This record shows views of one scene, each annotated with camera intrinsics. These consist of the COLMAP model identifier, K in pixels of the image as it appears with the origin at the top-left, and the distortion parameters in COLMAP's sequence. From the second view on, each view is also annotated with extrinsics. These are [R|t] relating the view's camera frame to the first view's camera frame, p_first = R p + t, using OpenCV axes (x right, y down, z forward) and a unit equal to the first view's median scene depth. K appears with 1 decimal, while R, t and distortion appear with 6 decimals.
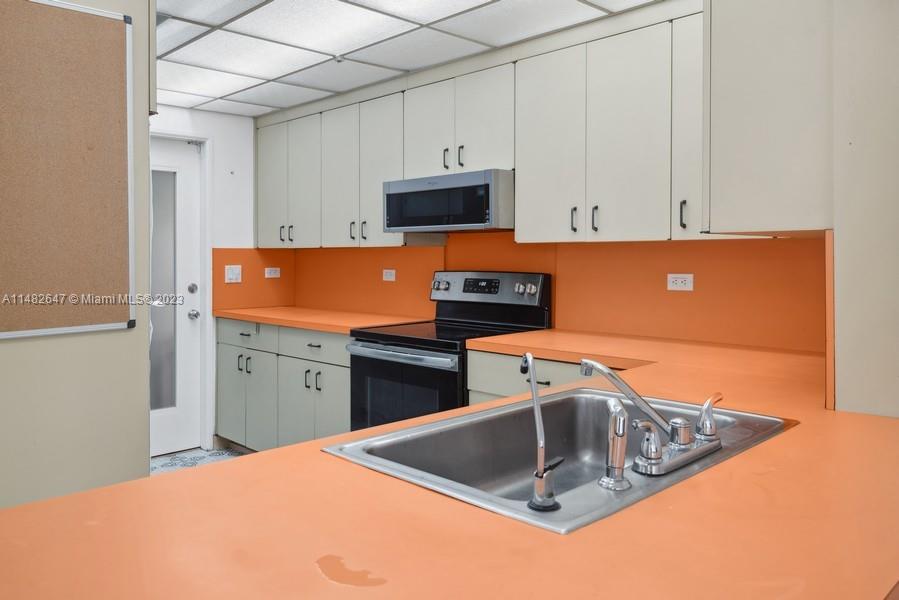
lens RADIAL K [[697.0, 0, 448.8], [0, 697.0, 230.5], [0, 0, 1]] dist [0.000500, -0.000428]
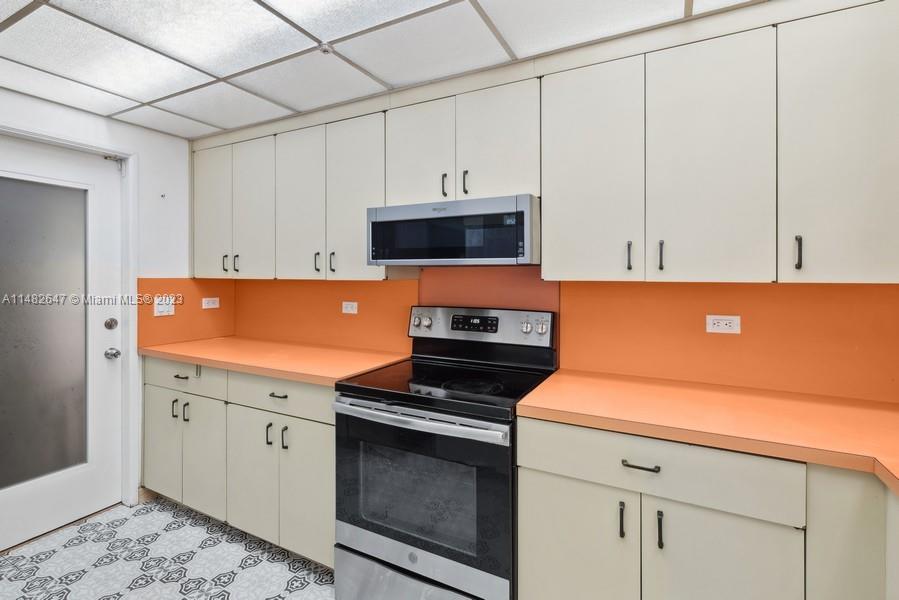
lens RADIAL K [[422.8, 0, 452.0], [0, 422.8, 272.8], [0, 0, 1]] dist [-0.000905, 0.000056]
pose [[0.950452, 0.009849, 0.310716, -0.148921], [-0.018131, 0.999553, 0.023777, -0.002051], [-0.310343, -0.028232, 0.950205, 0.431512]]
